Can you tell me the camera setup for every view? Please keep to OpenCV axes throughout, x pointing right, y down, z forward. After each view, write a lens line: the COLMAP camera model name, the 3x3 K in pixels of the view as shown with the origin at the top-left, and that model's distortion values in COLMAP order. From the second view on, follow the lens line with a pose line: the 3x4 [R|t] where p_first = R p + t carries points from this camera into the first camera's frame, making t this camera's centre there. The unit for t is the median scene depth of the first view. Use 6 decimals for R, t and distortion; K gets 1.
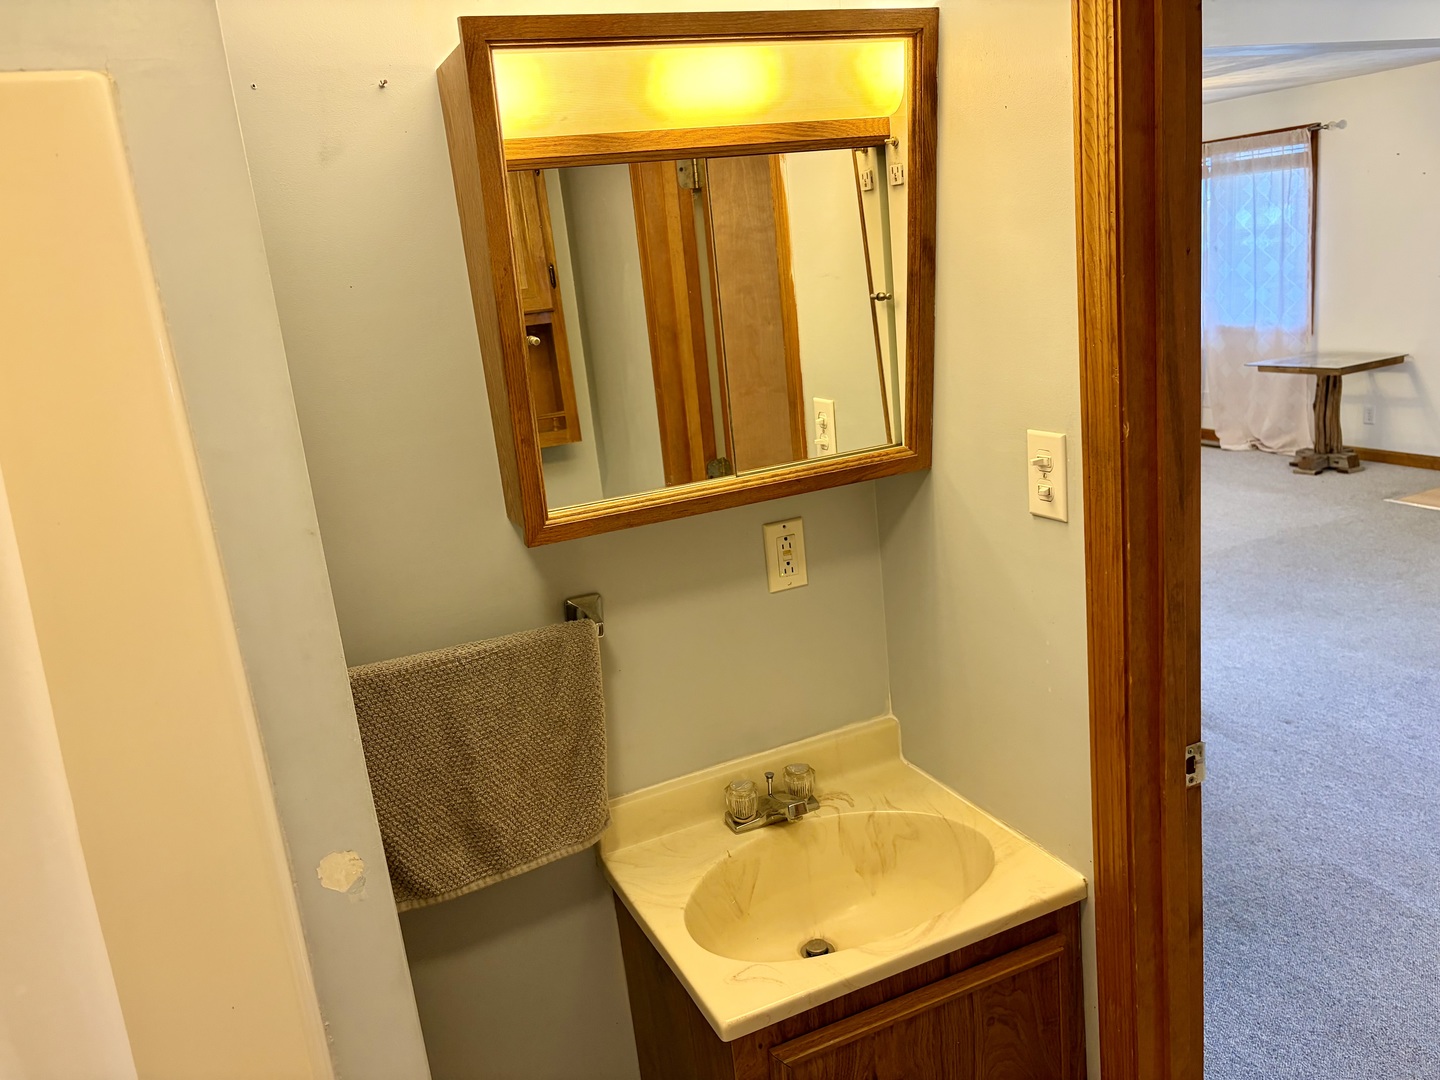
lens RADIAL K [[1090.2, 0, 719.3], [0, 1090.2, 531.5], [0, 0, 1]] dist [0.036203, -0.042541]
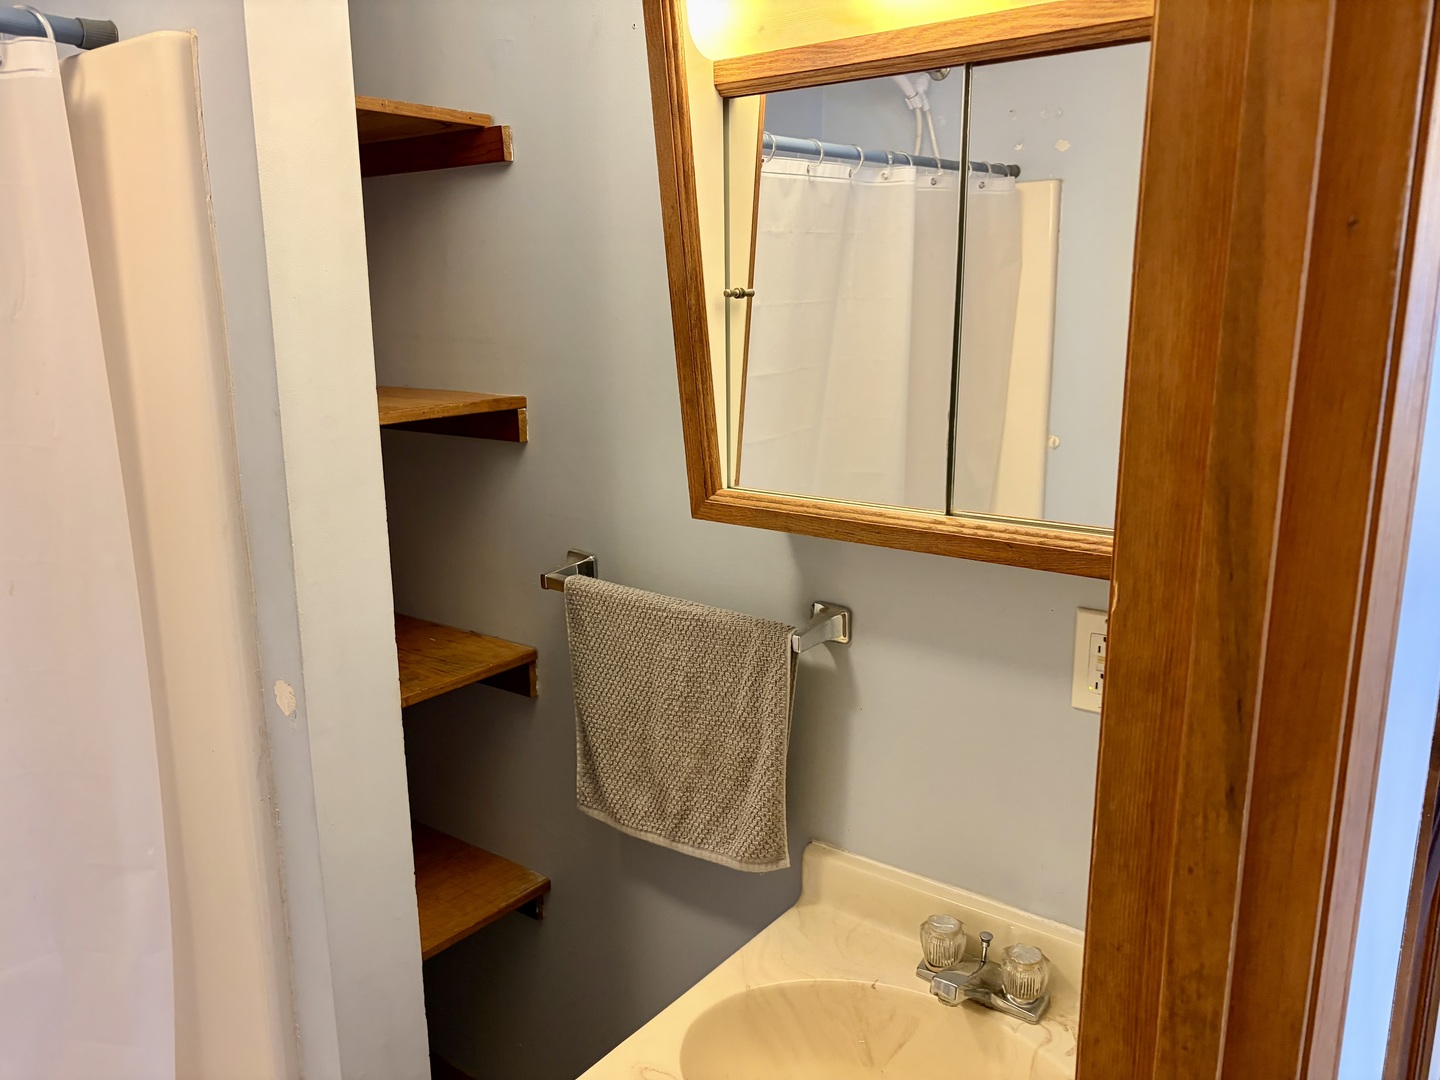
lens RADIAL K [[1090.2, 0, 720.4], [0, 1090.2, 546.2], [0, 0, 1]] dist [0.036203, -0.042541]
pose [[0.479406, 0.293142, -0.827187, 0.567768], [-0.253311, 0.948666, 0.189384, -0.134774], [0.840240, 0.118743, 0.529052, 0.508778]]
